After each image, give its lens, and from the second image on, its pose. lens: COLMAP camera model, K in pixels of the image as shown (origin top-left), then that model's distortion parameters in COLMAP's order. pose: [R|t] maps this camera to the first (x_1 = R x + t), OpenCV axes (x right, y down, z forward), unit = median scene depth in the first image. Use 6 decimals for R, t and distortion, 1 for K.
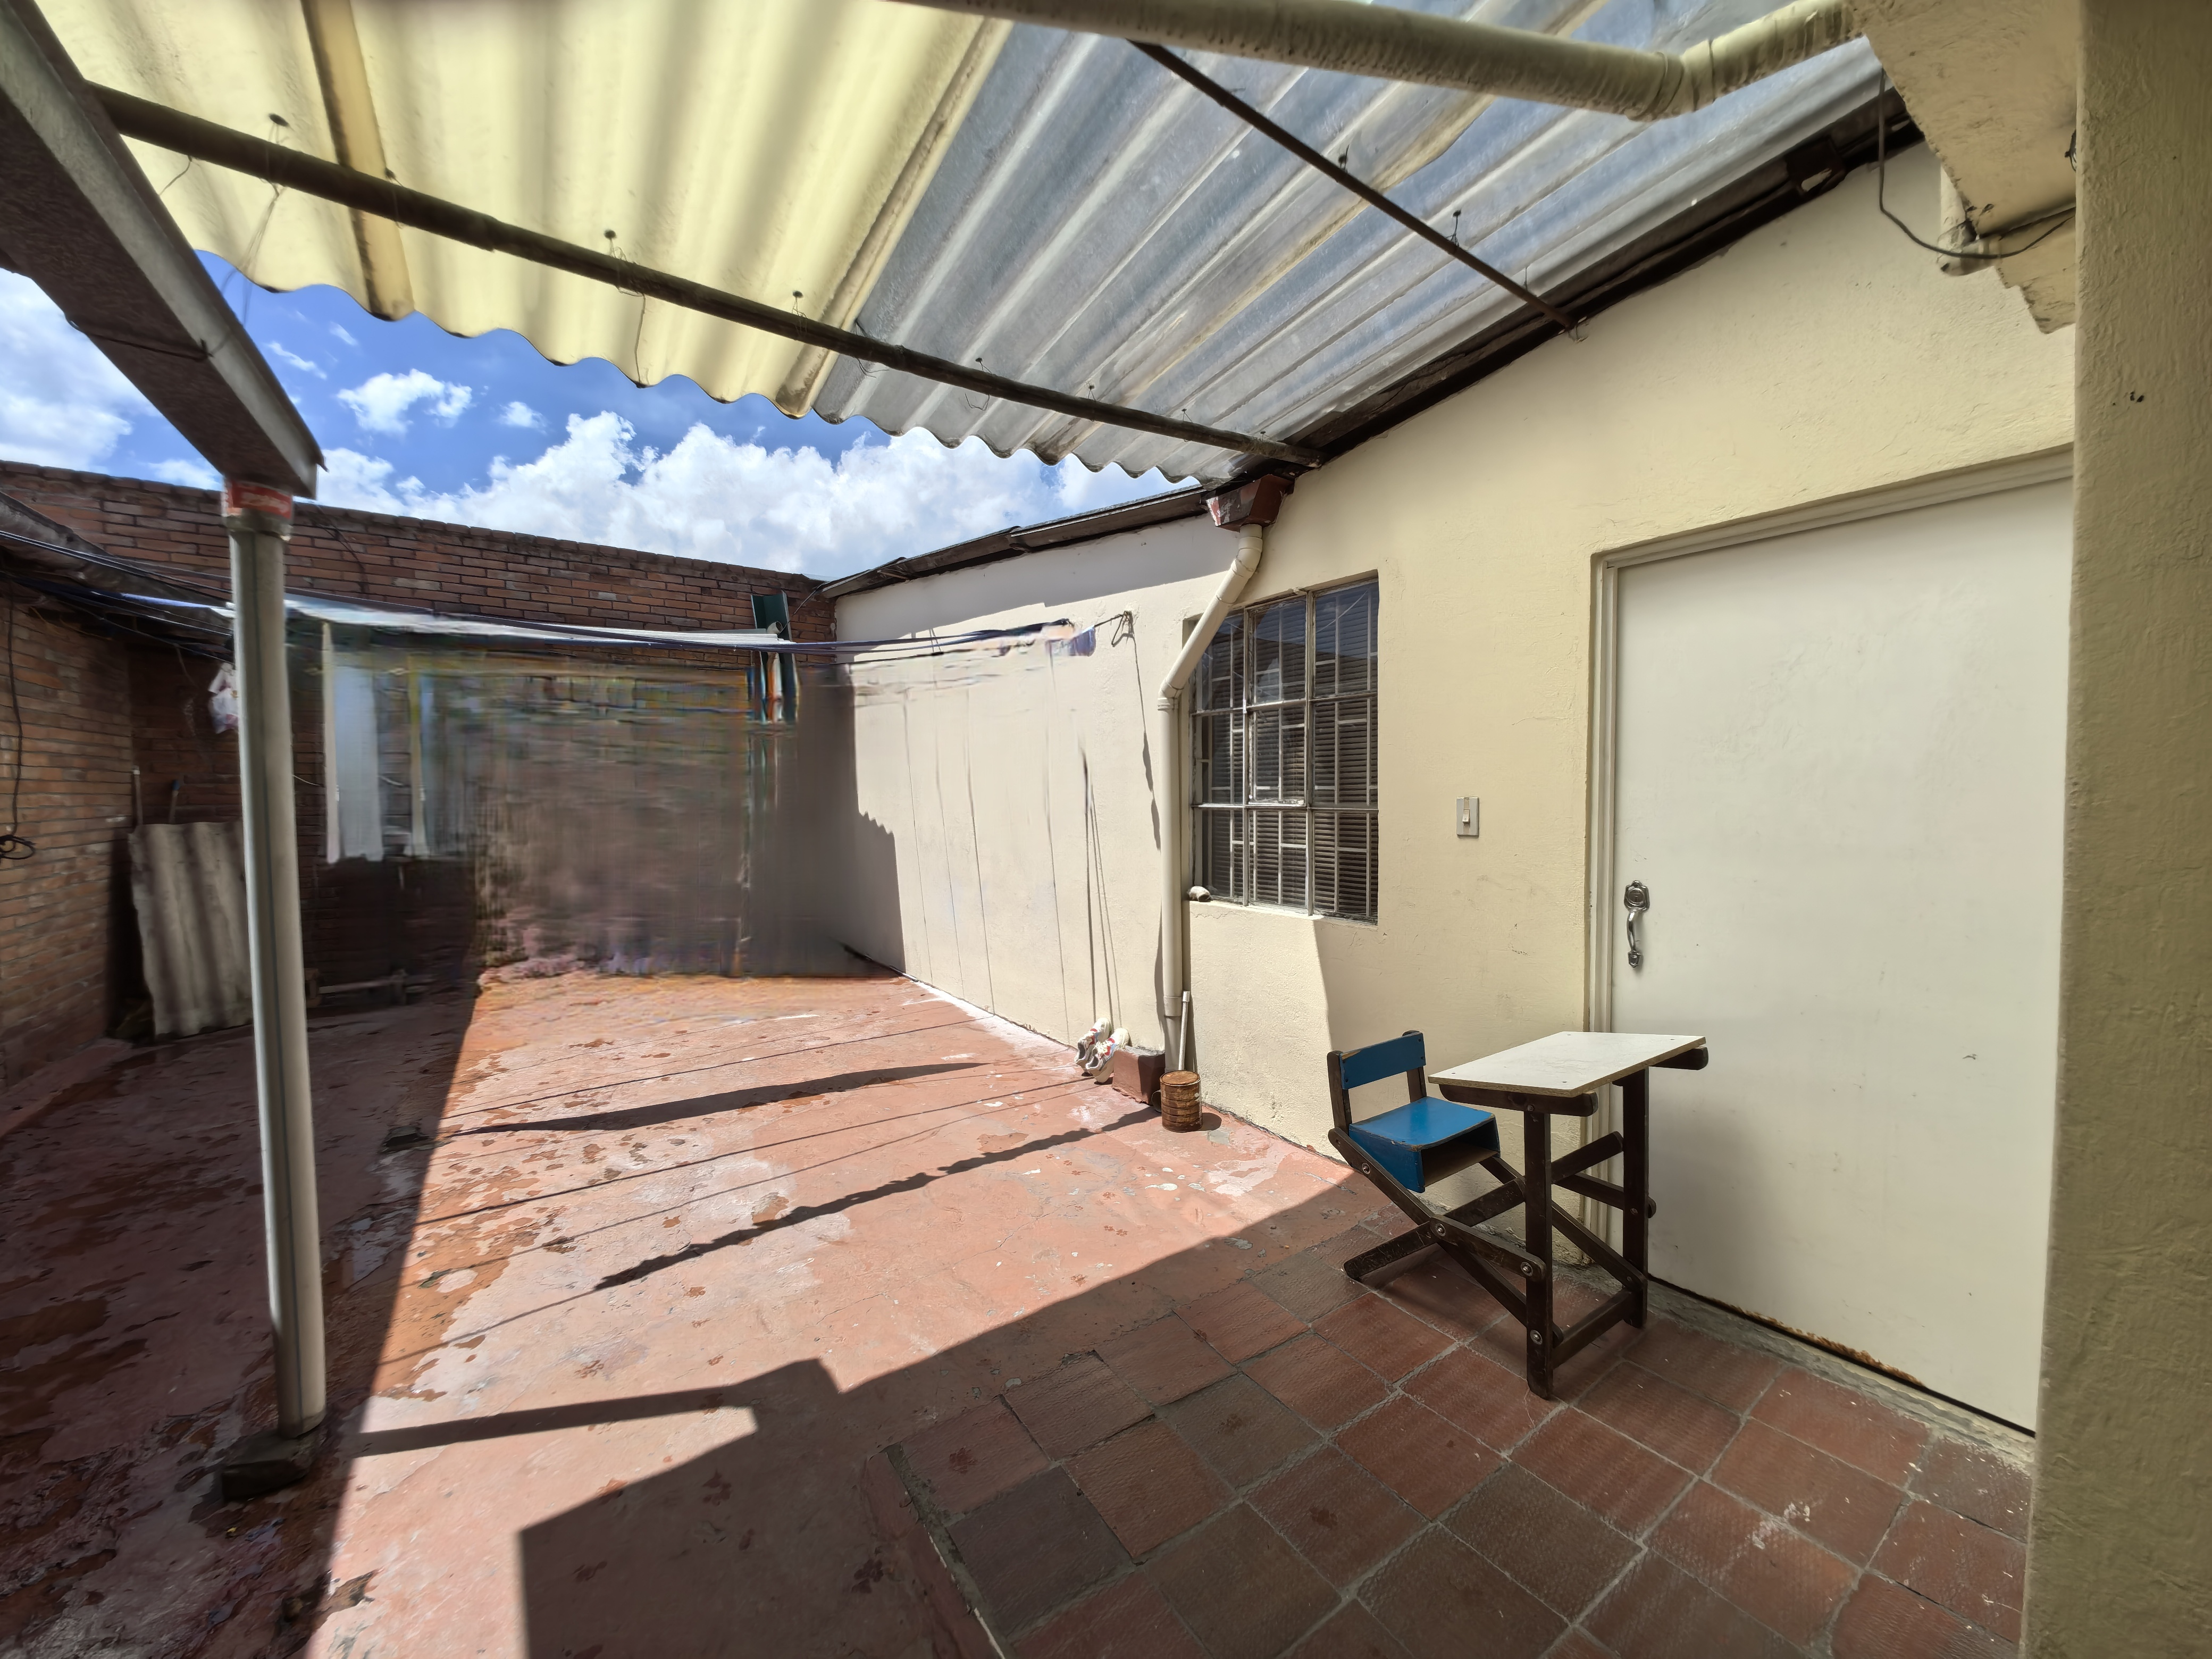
lens RADIAL K [[835.0, 0, 1114.5], [0, 835.0, 820.3], [0, 0, 1]] dist [-0.002240, -0.001215]
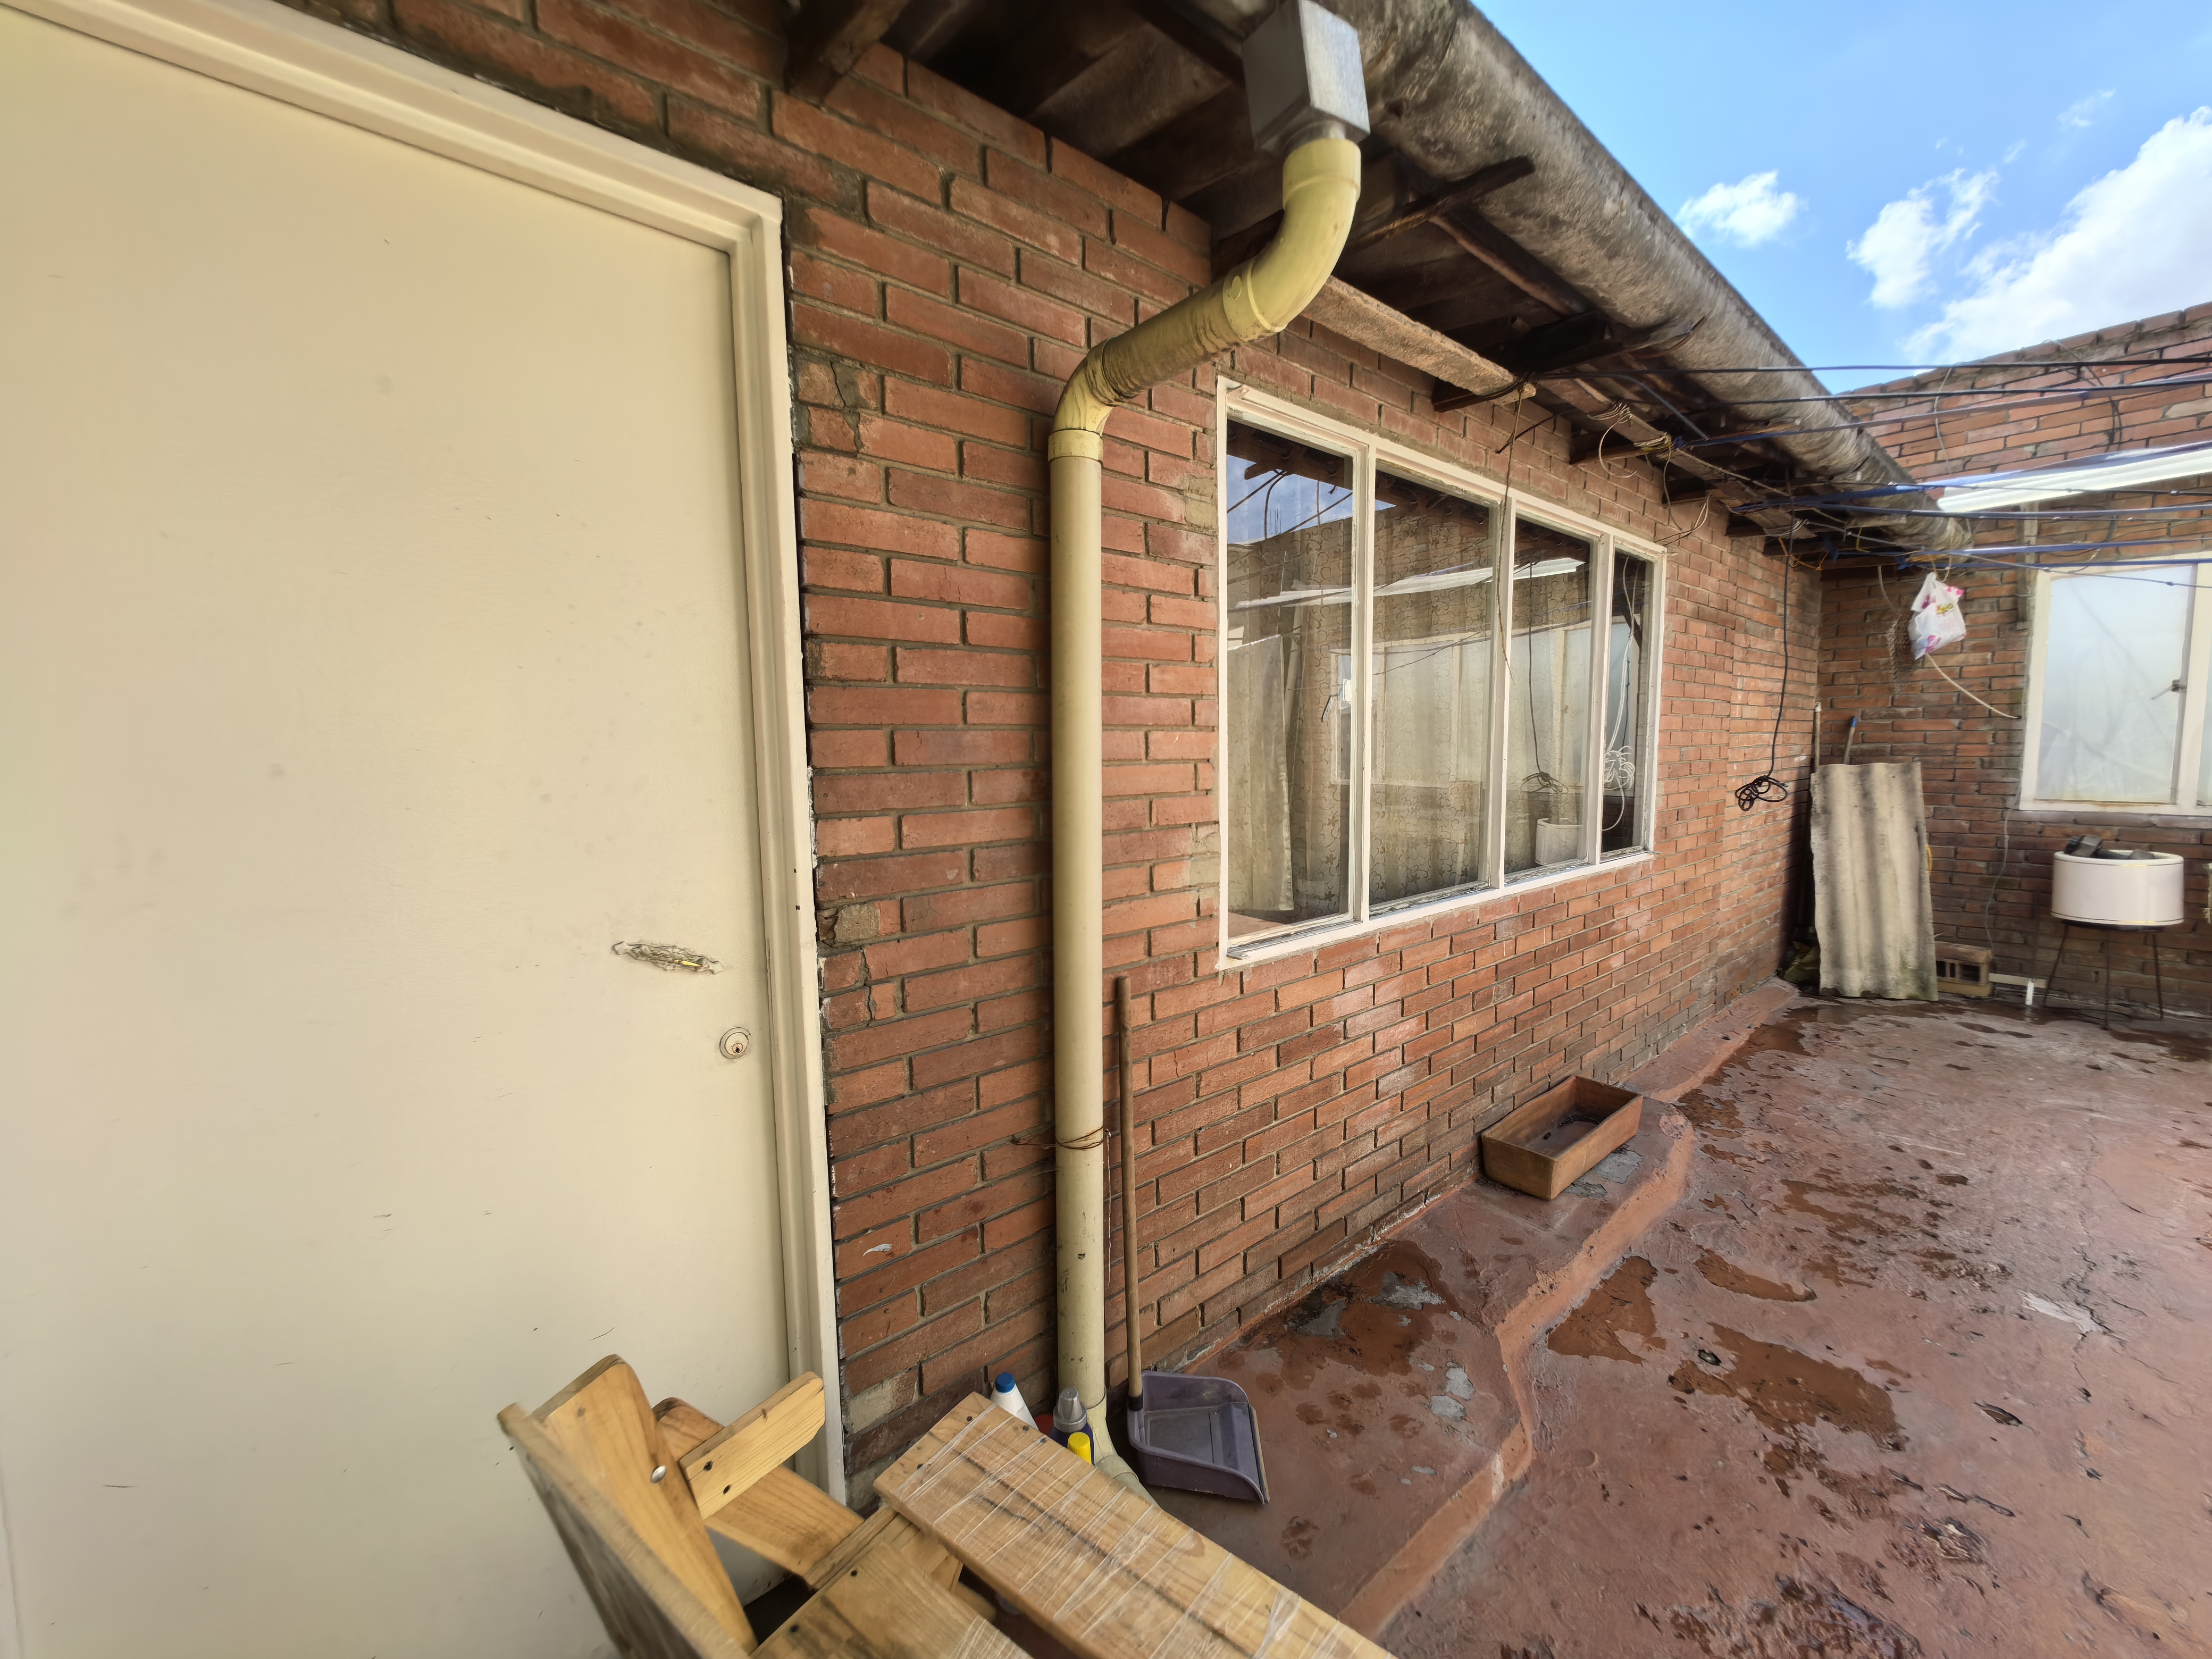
lens RADIAL K [[835.0, 0, 1112.3], [0, 835.0, 827.2], [0, 0, 1]] dist [-0.002240, -0.001215]
pose [[0.085052, 0.098344, -0.991511, -0.293103], [-0.015460, 0.995127, 0.097377, -0.003544], [0.996257, 0.007047, 0.086158, 0.109157]]
